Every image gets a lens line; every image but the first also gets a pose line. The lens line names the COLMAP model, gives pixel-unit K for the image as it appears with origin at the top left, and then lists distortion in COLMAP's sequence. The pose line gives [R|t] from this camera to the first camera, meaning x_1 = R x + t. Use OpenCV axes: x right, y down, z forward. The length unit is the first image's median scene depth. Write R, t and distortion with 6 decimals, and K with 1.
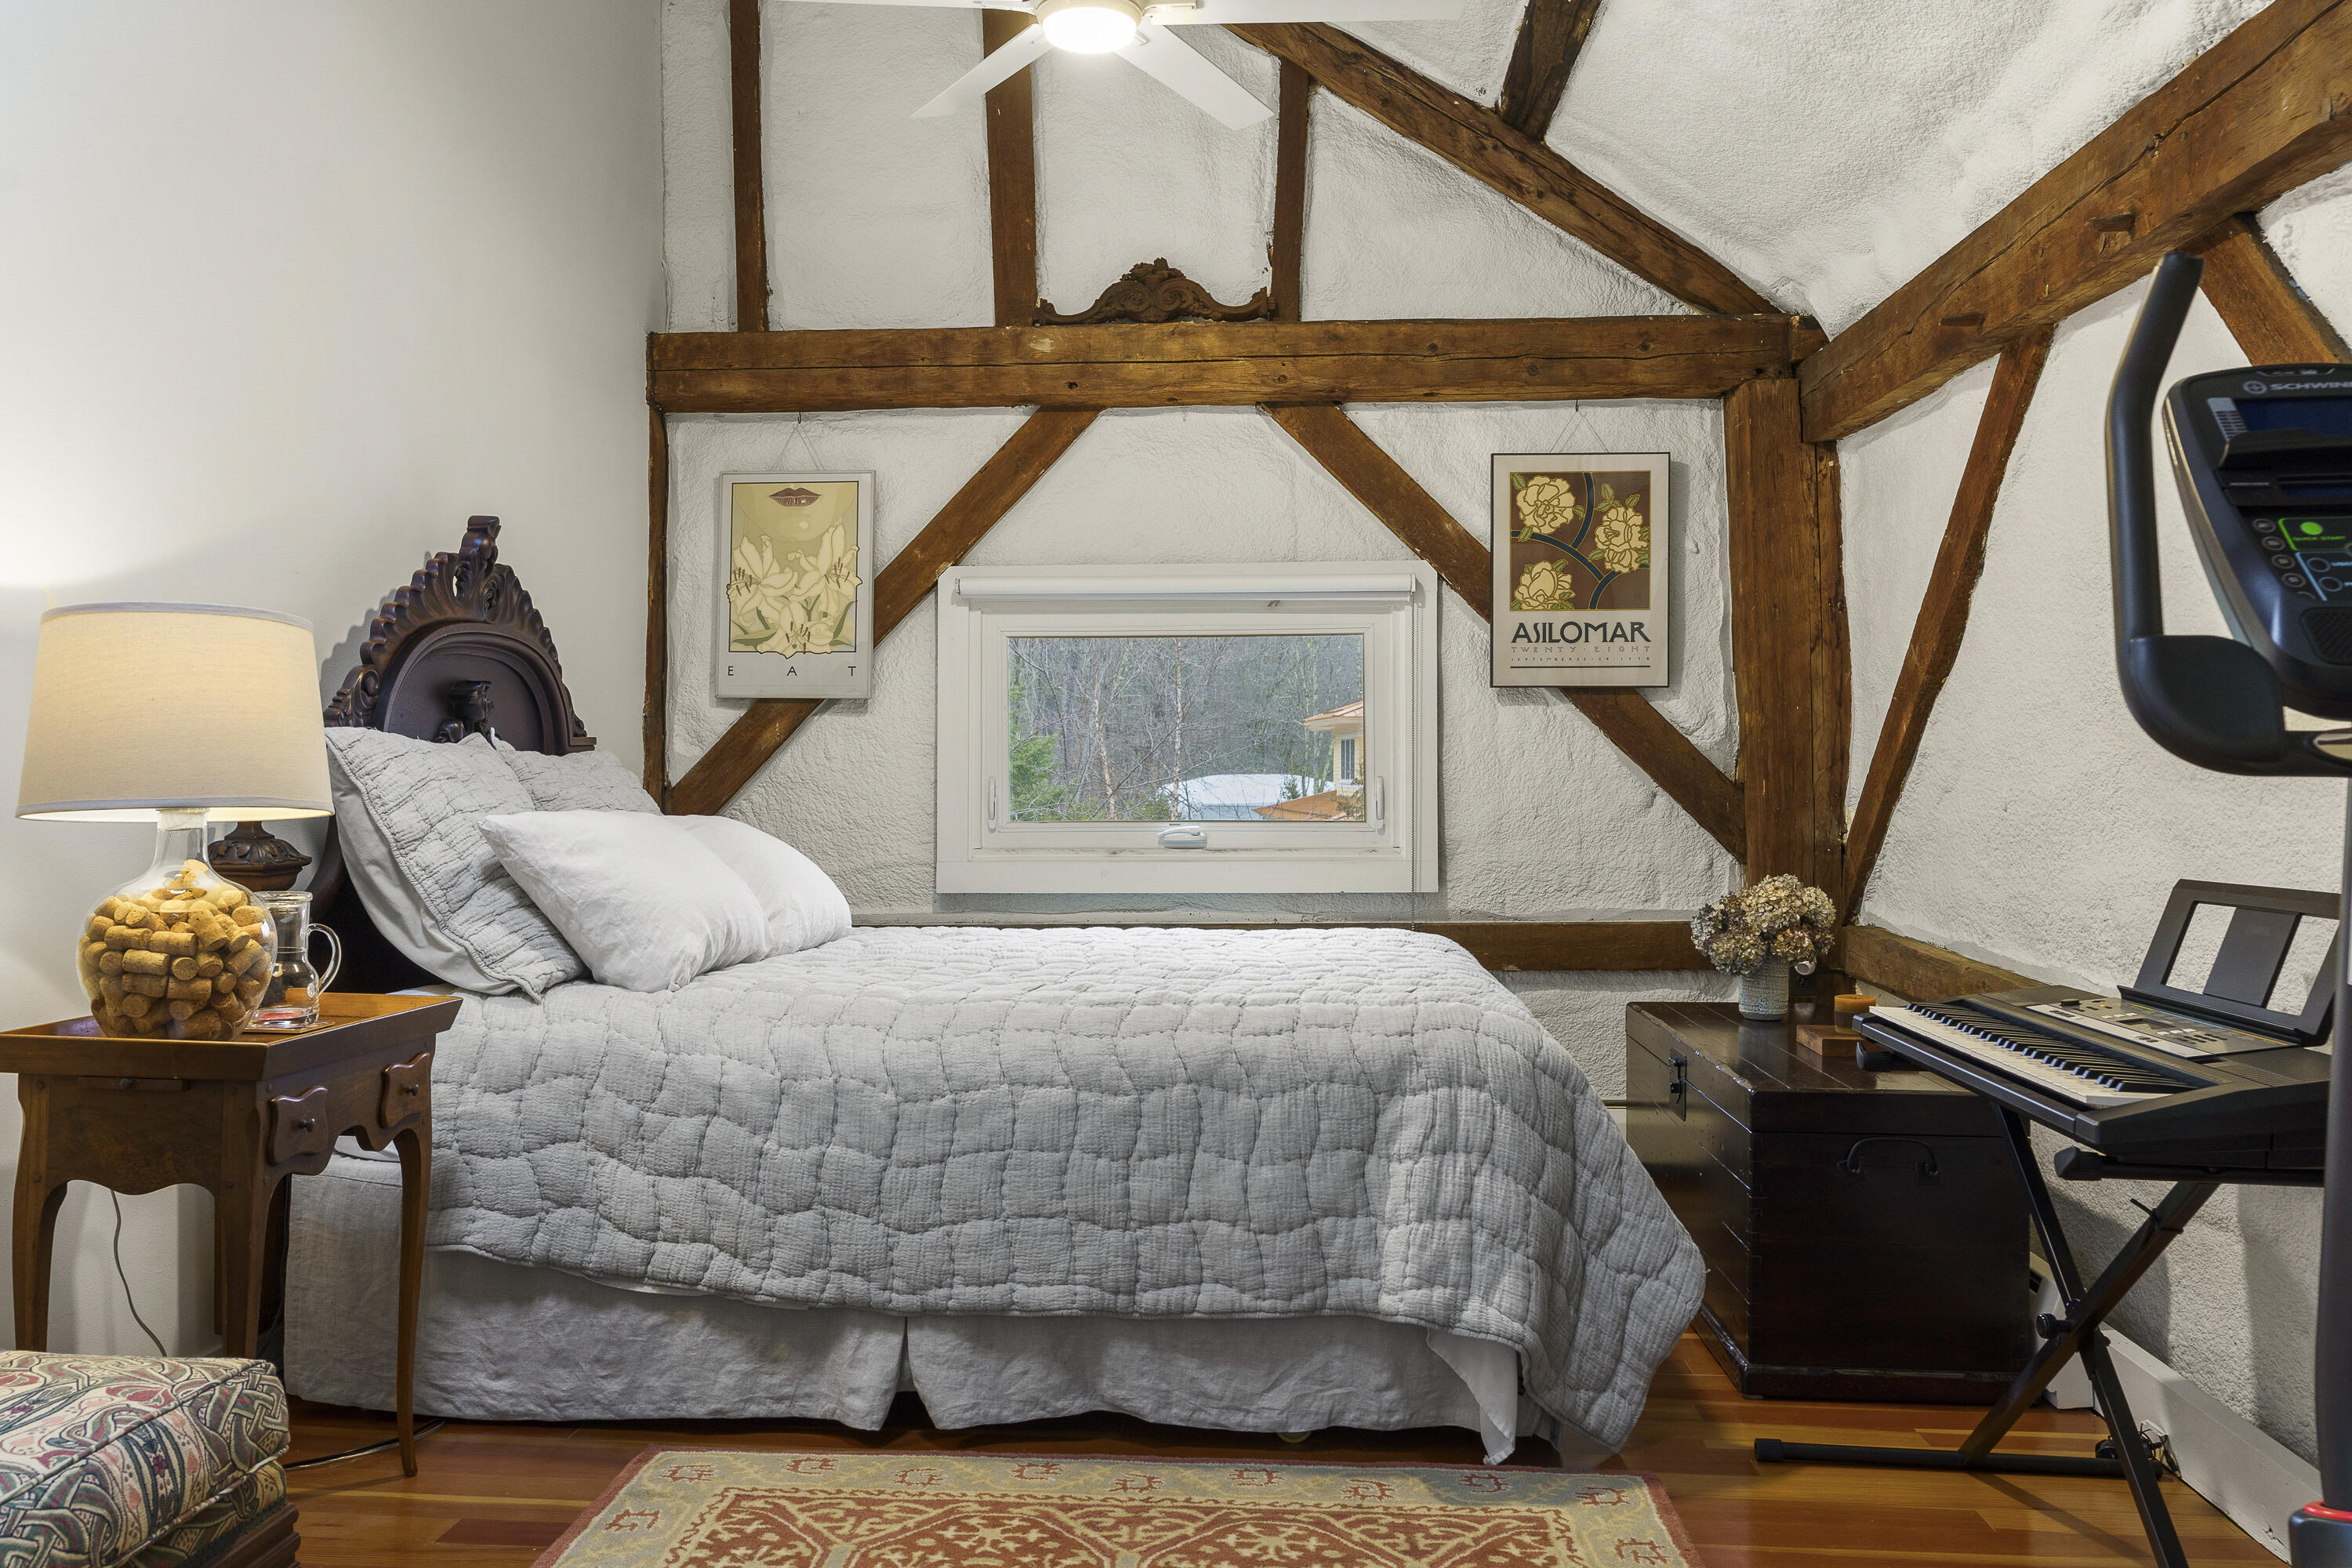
lens RADIAL K [[1846.5, 0, 1175.2], [0, 1846.5, 756.6], [0, 0, 1]] dist [0.004917, 0.000275]
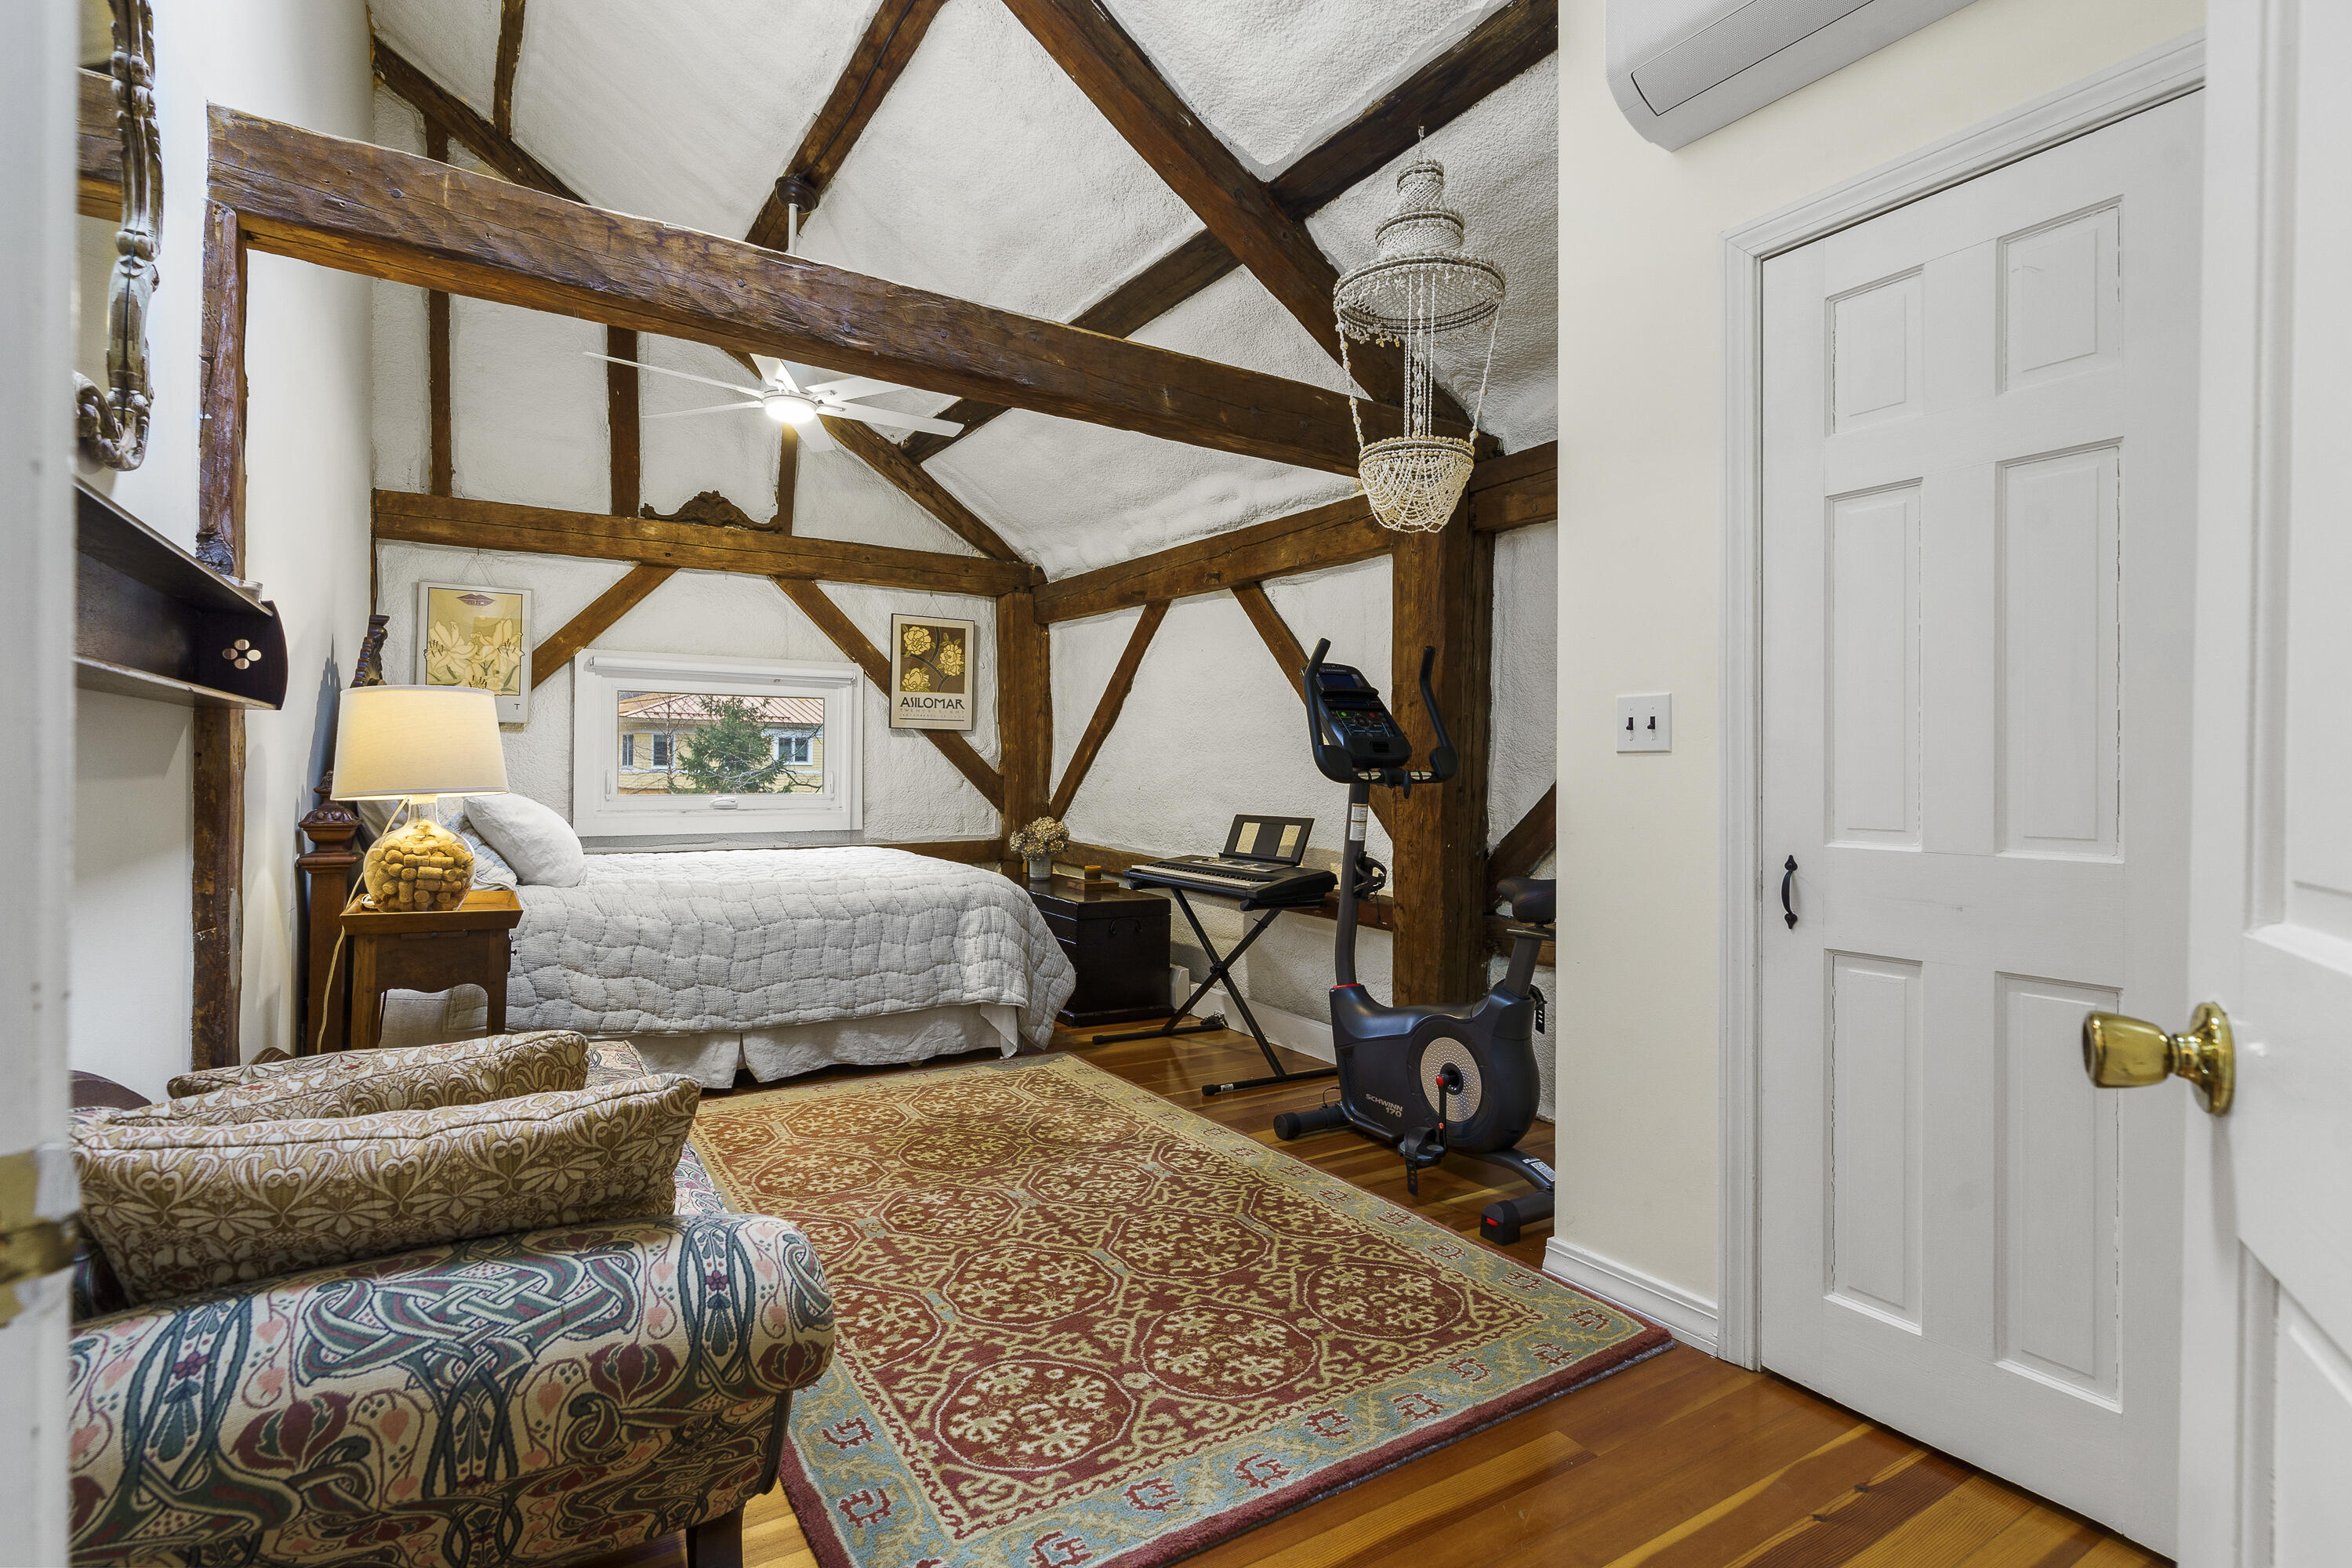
lens RADIAL K [[1093.2, 0, 1174.2], [0, 1093.2, 758.0], [0, 0, 1]] dist [-0.003451, -0.000014]
pose [[0.820281, 0.014057, 0.571789, -0.333631], [-0.016662, 0.999861, -0.000679, -0.011574], [-0.571719, -0.008970, 0.820401, -0.215051]]
